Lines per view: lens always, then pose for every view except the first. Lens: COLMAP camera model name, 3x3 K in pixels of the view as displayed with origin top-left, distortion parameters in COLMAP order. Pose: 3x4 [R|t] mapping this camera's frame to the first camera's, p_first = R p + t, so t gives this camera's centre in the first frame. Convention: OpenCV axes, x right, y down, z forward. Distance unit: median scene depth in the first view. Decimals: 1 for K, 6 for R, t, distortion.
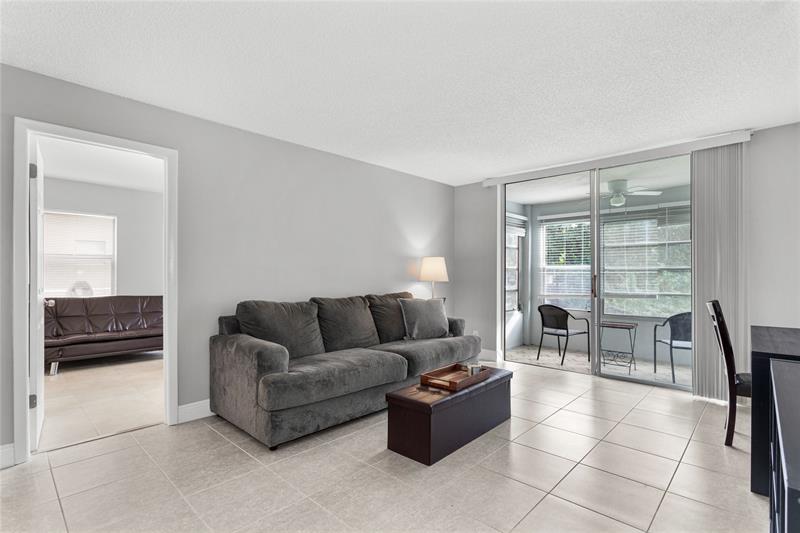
lens RADIAL K [[386.3, 0, 401.2], [0, 386.3, 270.6], [0, 0, 1]] dist [-0.011615, 0.006730]
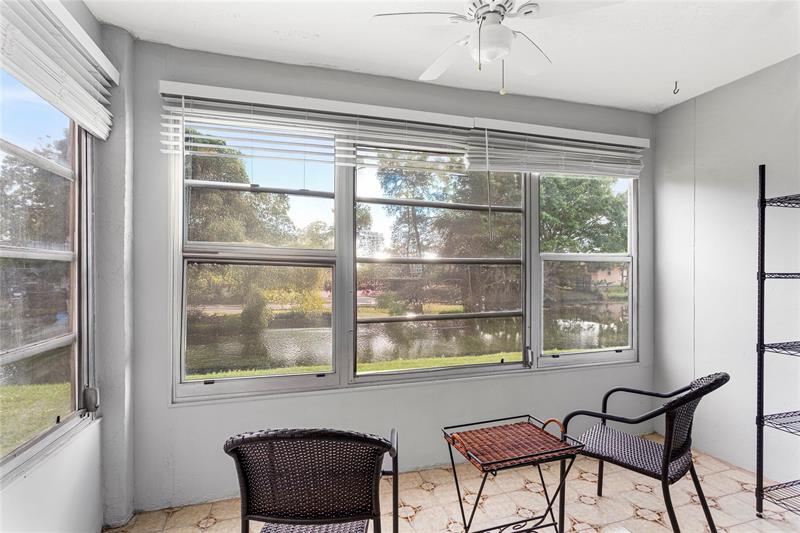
lens RADIAL K [[386.3, 0, 399.6], [0, 386.3, 268.6], [0, 0, 1]] dist [-0.011615, 0.006730]
pose [[0.506391, 0.000824, 0.862304, 0.191159], [-0.006421, 0.999975, 0.002815, 0.004537], [-0.862280, -0.006962, 0.506384, 0.688080]]
